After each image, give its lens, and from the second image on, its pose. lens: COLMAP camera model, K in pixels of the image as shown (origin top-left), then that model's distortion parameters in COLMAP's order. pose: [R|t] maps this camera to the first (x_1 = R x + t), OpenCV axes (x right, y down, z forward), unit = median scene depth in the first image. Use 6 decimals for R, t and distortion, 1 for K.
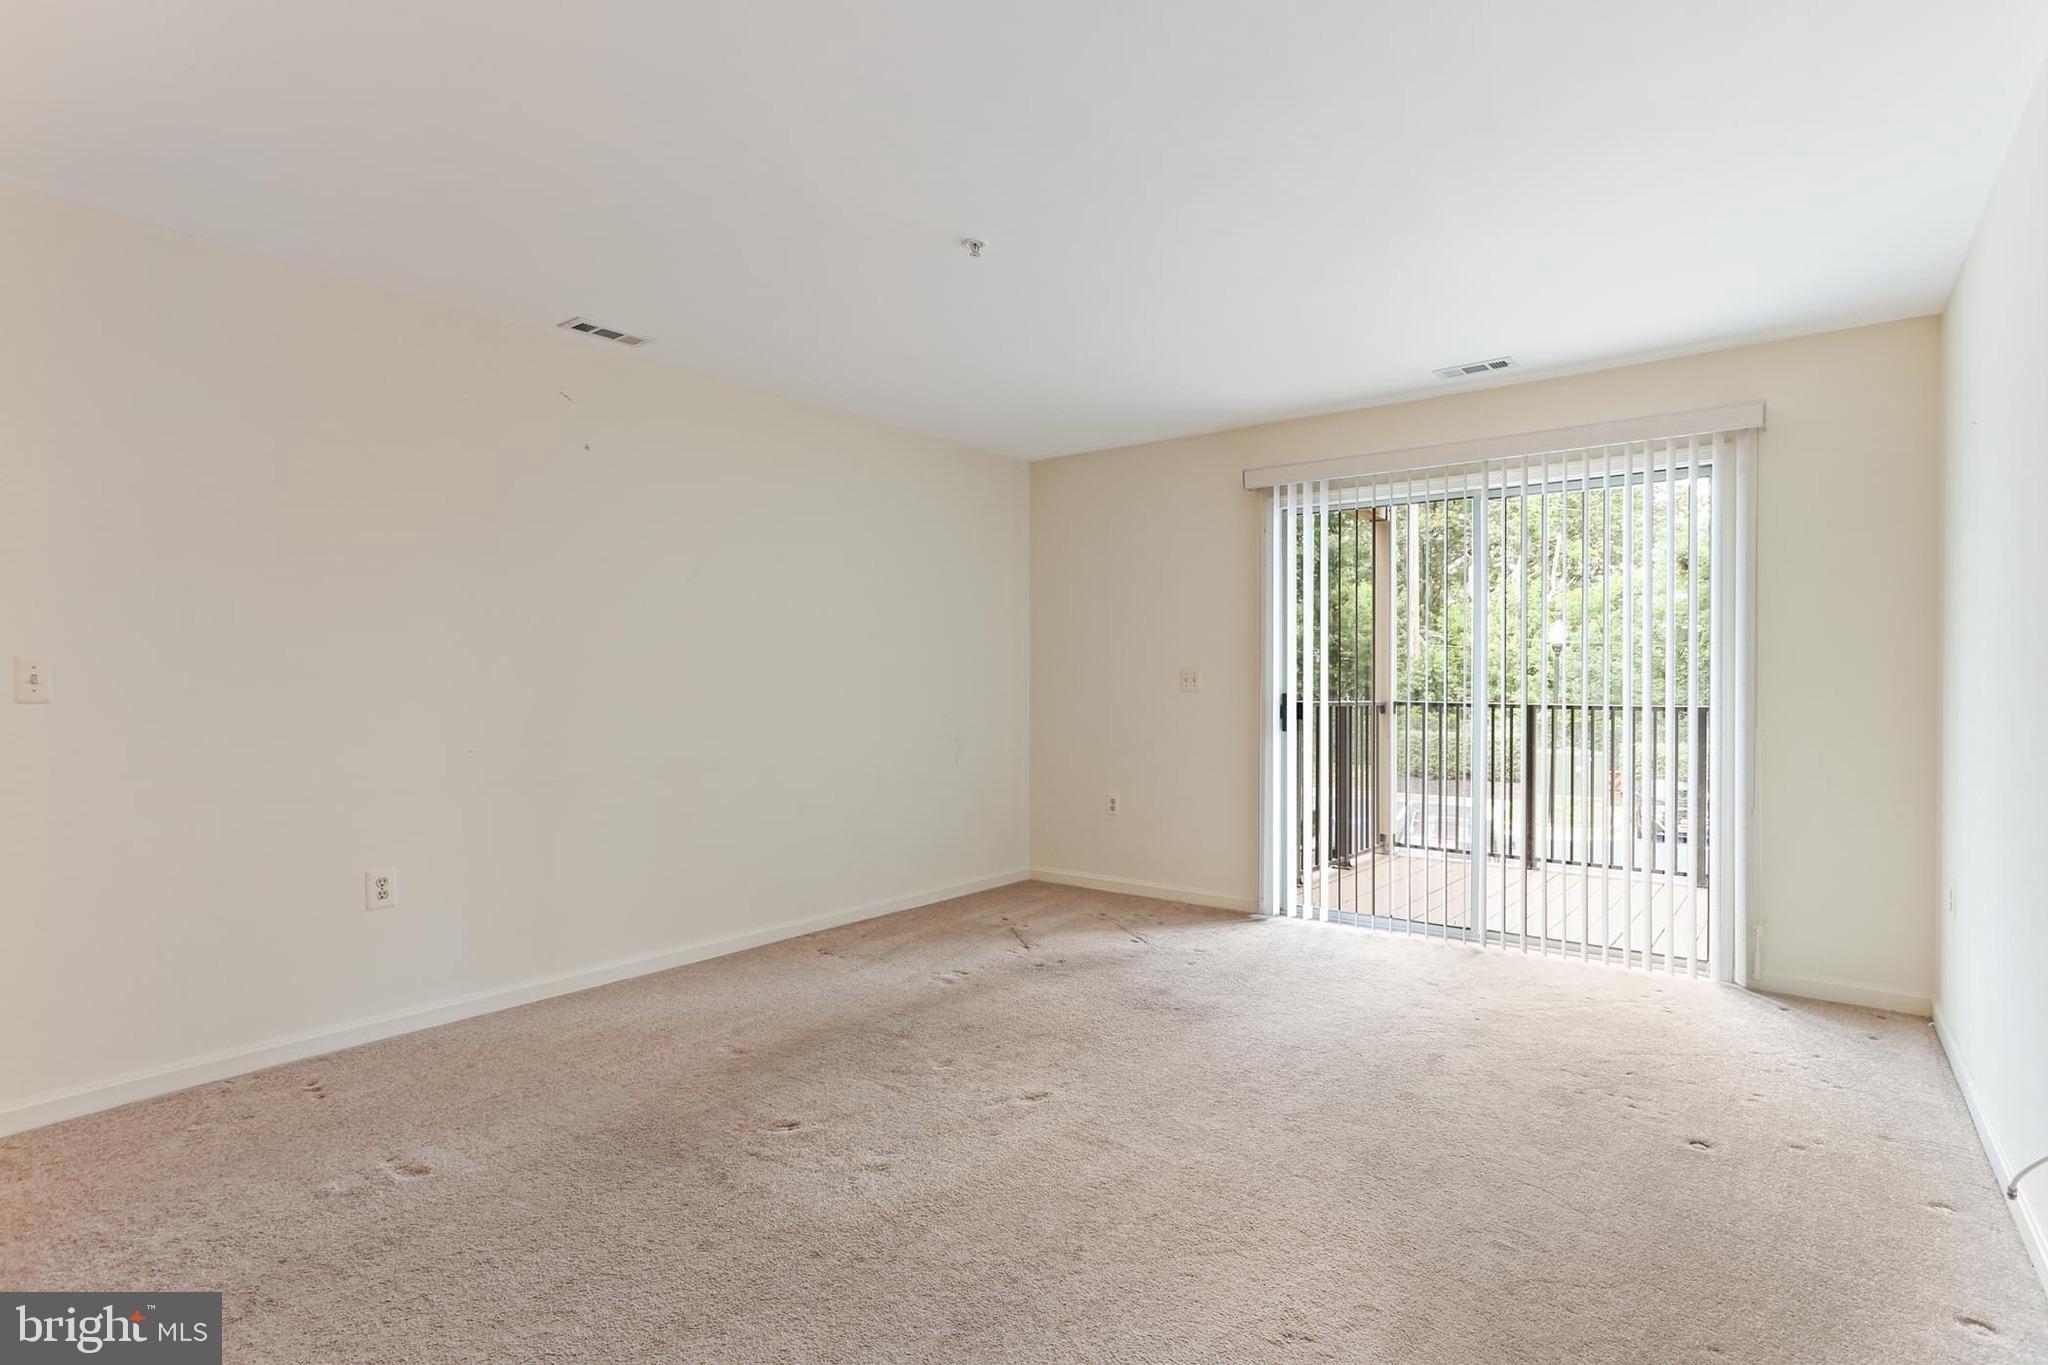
lens RADIAL K [[1004.4, 0, 1020.1], [0, 1004.4, 682.3], [0, 0, 1]] dist [0.008509, 0.000864]
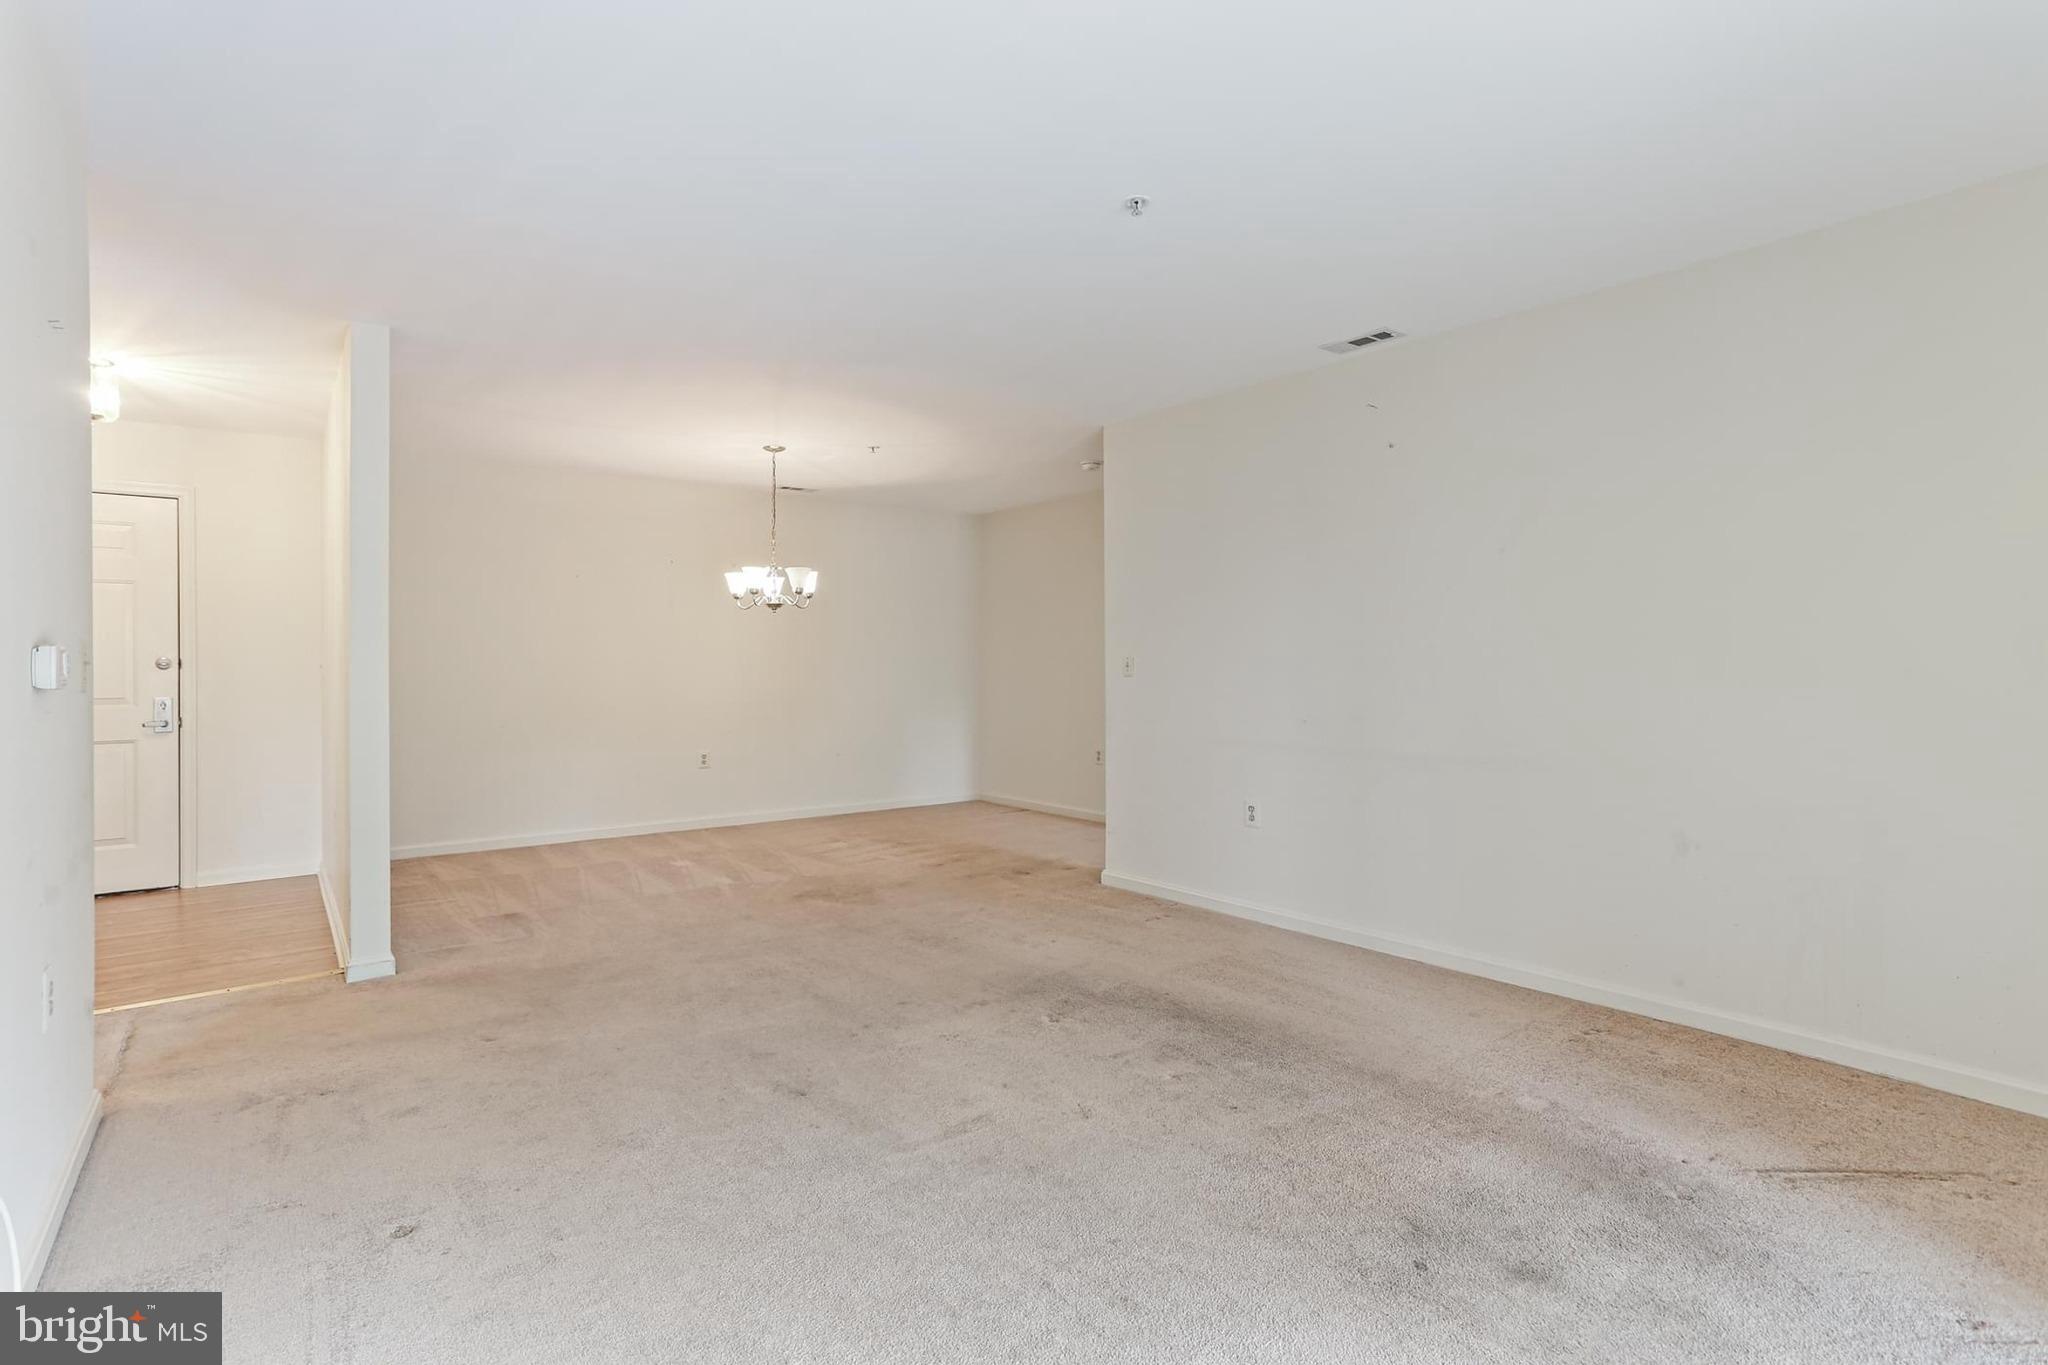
lens RADIAL K [[1004.4, 0, 1036.8], [0, 1004.4, 672.8], [0, 0, 1]] dist [0.008509, 0.000864]
pose [[-0.223018, 0.001849, -0.974813, 0.774407], [0.000216, 0.999998, 0.001847, 0.003102], [0.974814, 0.000201, -0.223018, 0.969719]]
